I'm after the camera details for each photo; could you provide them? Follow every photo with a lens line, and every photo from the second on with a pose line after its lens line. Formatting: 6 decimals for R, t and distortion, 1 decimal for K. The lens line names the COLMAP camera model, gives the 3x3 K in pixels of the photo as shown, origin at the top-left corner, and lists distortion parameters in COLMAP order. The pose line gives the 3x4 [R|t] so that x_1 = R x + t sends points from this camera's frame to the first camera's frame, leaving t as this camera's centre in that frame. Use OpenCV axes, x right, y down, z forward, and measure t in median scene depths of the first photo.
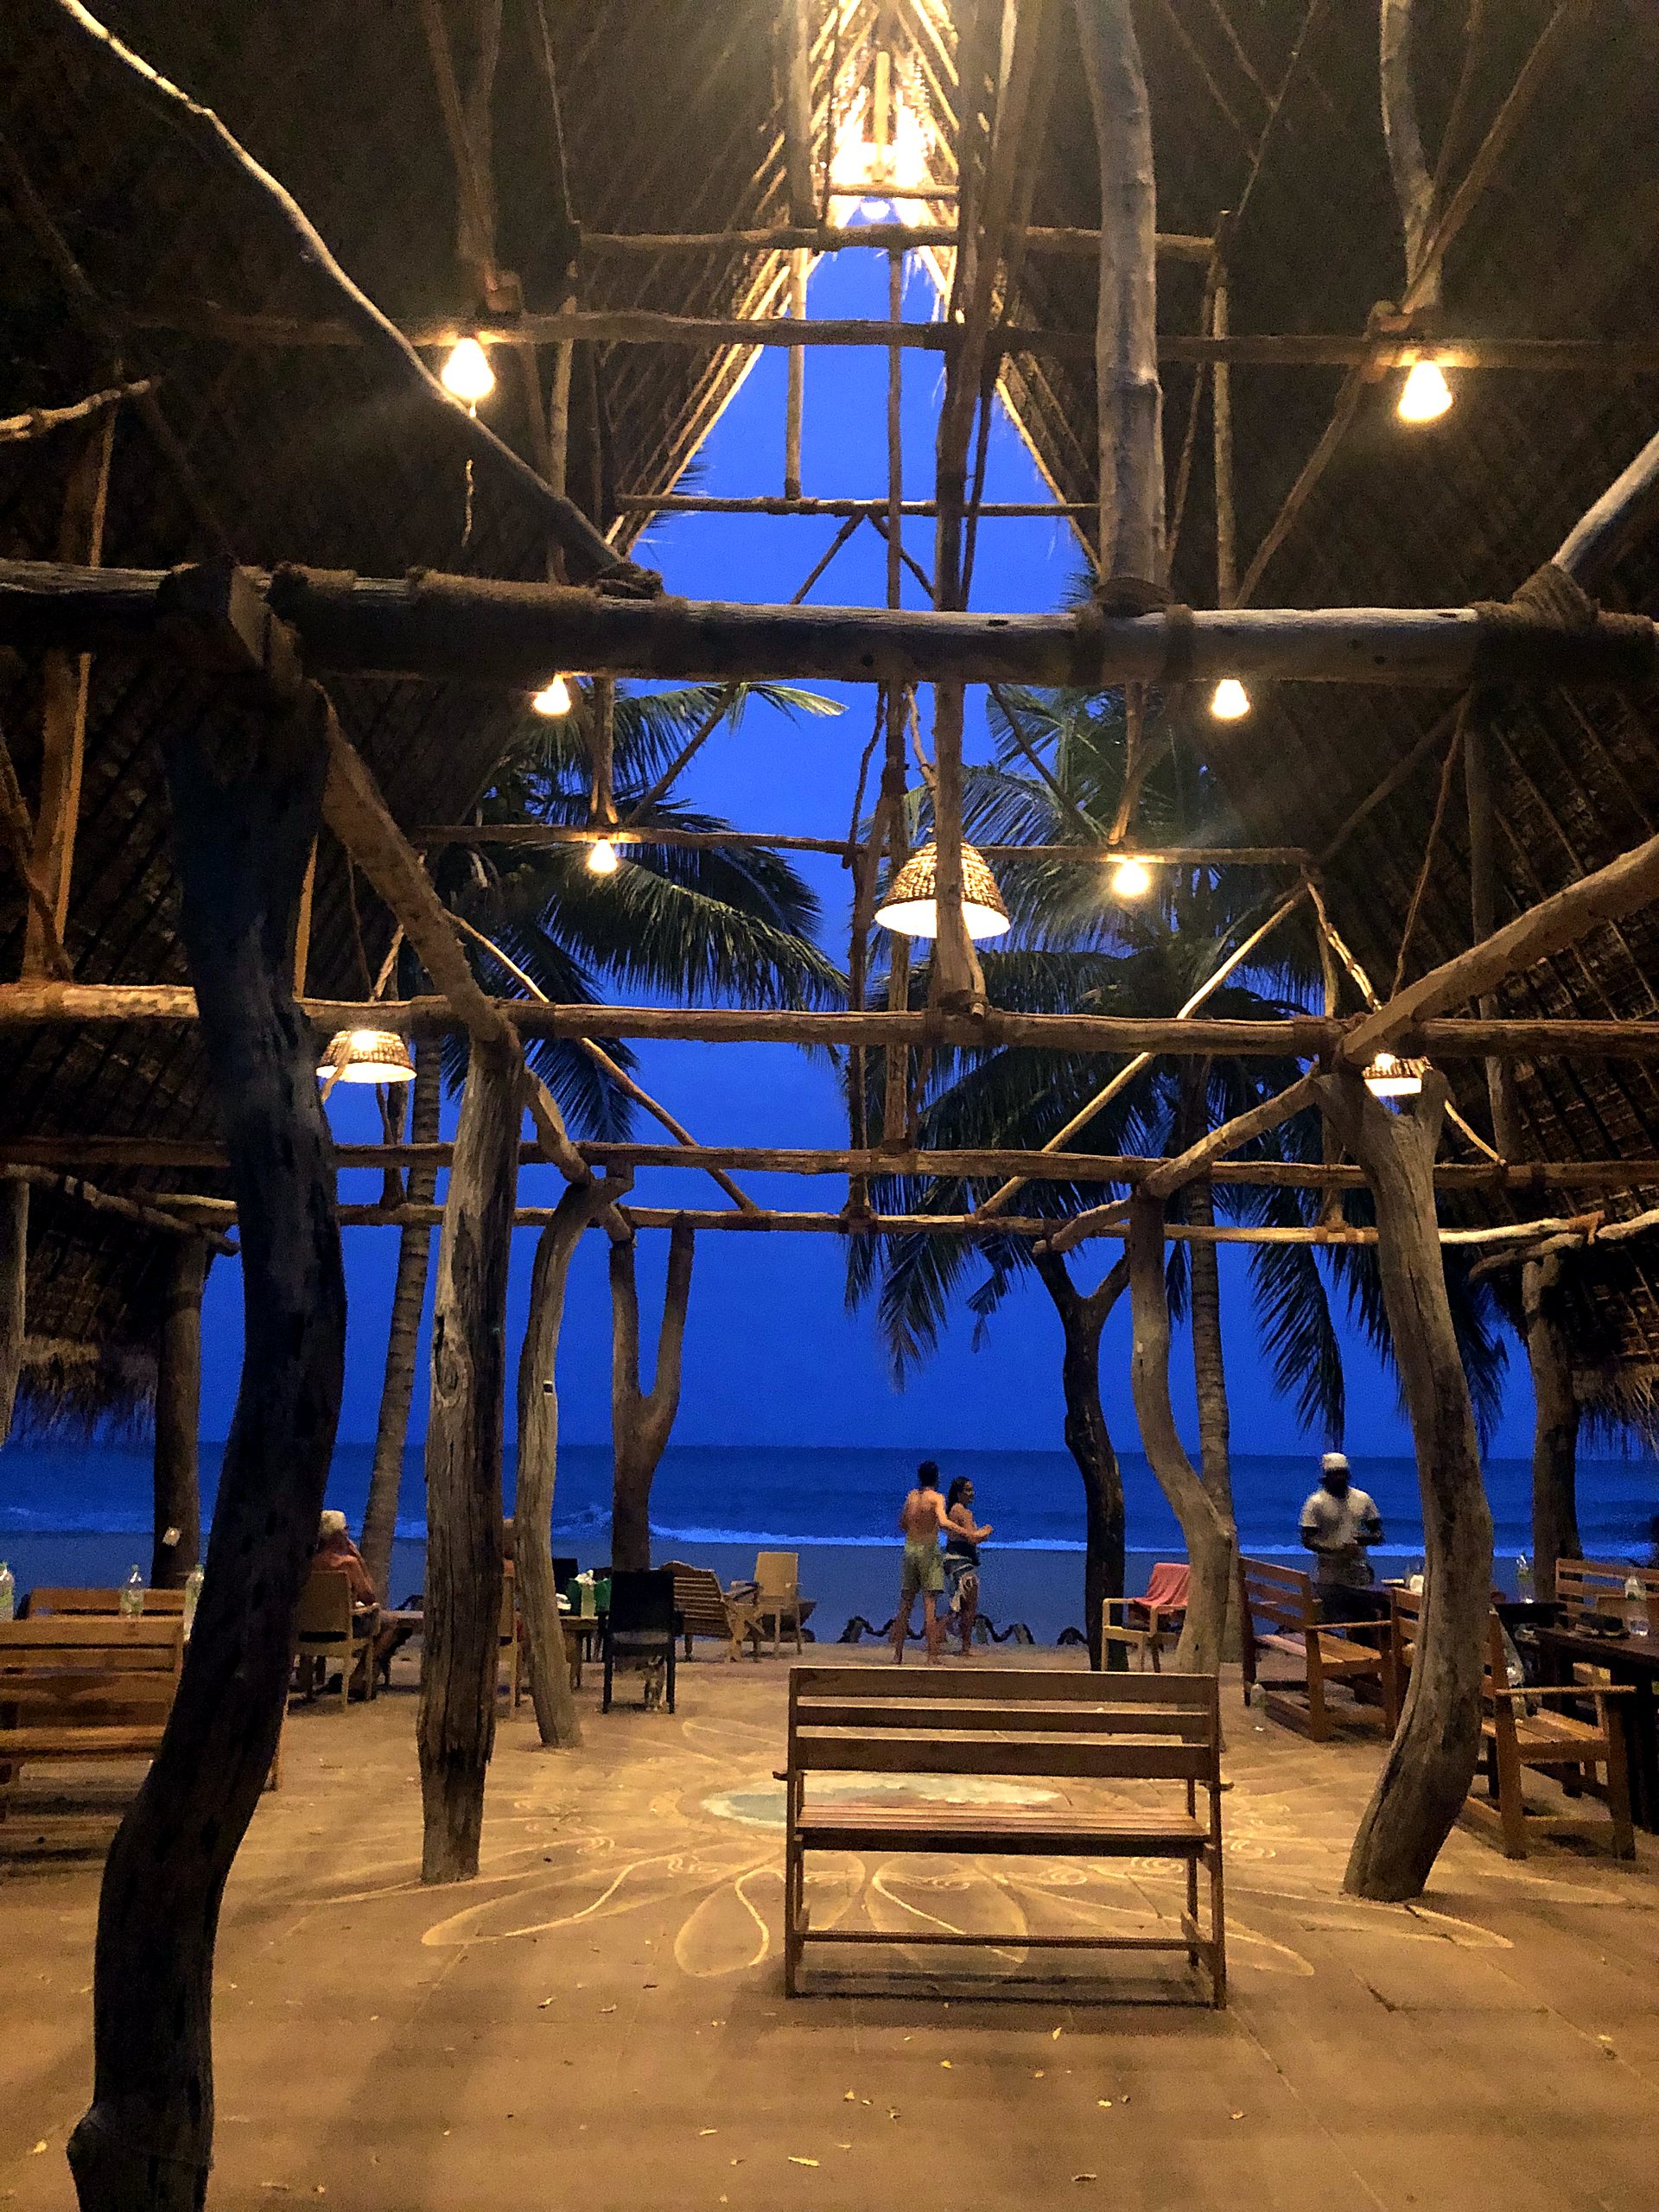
lens RADIAL K [[1833.7, 0, 829.5], [0, 1833.7, 1106.0], [0, 0, 1]] dist [0.031404, 0.000056]
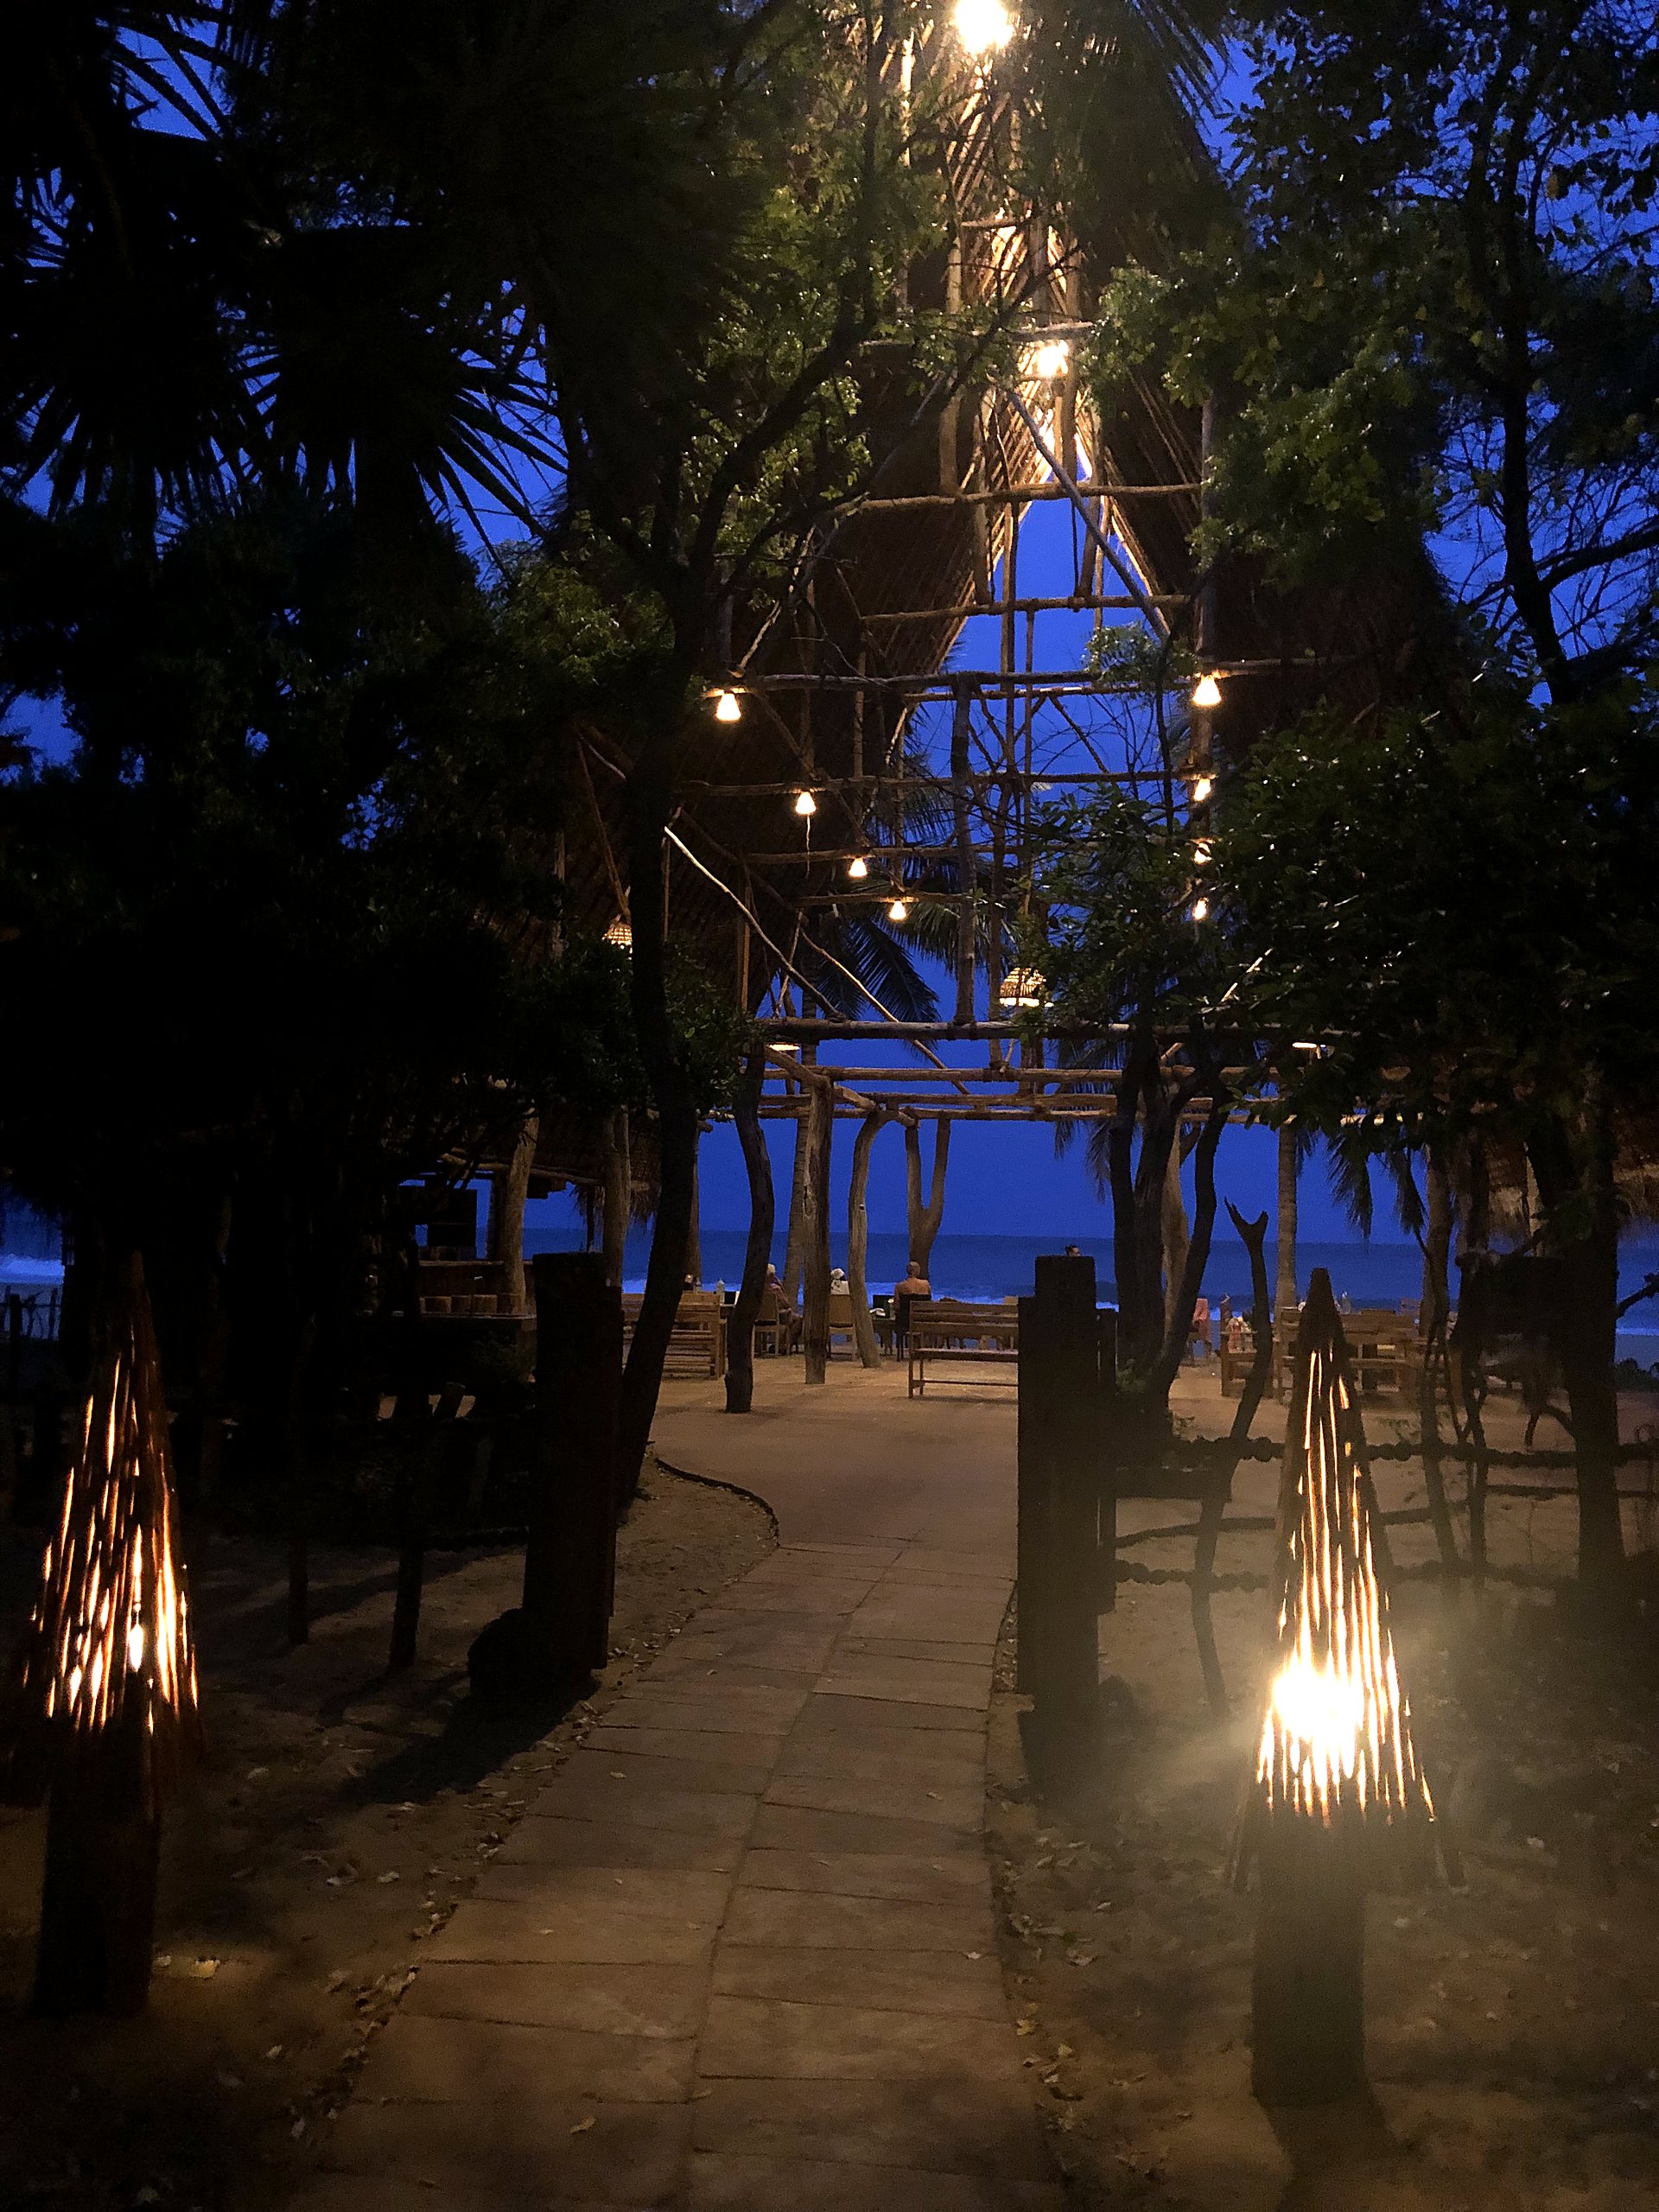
lens RADIAL K [[1833.7, 0, 829.5], [0, 1833.7, 1106.0], [0, 0, 1]] dist [0.031404, 0.000056]
pose [[0.976258, -0.010531, -0.216355, 0.215483], [0.034549, 0.993601, 0.107532, -0.154534], [0.213838, -0.112453, 0.970375, -0.845192]]
